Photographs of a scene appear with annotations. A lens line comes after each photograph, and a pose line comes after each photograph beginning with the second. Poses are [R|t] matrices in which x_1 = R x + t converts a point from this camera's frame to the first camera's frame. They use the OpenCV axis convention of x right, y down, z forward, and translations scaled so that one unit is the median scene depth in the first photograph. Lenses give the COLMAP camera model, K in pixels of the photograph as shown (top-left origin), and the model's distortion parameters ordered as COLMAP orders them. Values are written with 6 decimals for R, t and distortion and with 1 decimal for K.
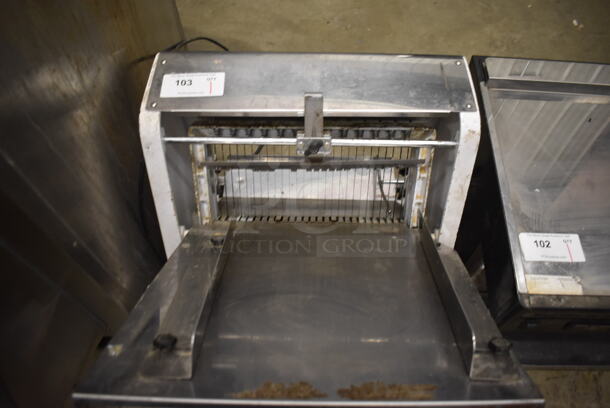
lens RADIAL K [[468.2, 0, 305.0], [0, 468.2, 204.0], [0, 0, 1]] dist [-0.092869, 0.000174]
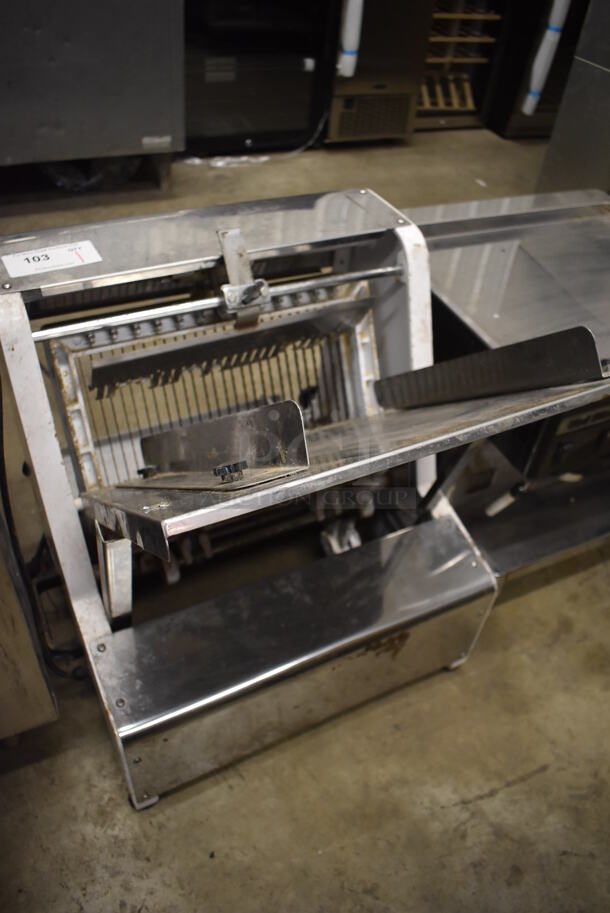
lens RADIAL K [[700.8, 0, 305.0], [0, 700.8, 456.5], [0, 0, 1]] dist [-0.092869, 0.000174]
pose [[0.878513, -0.266174, 0.396695, -0.384718], [0.357878, 0.916758, -0.177423, 0.318782], [-0.316447, 0.297837, 0.900641, 0.049776]]
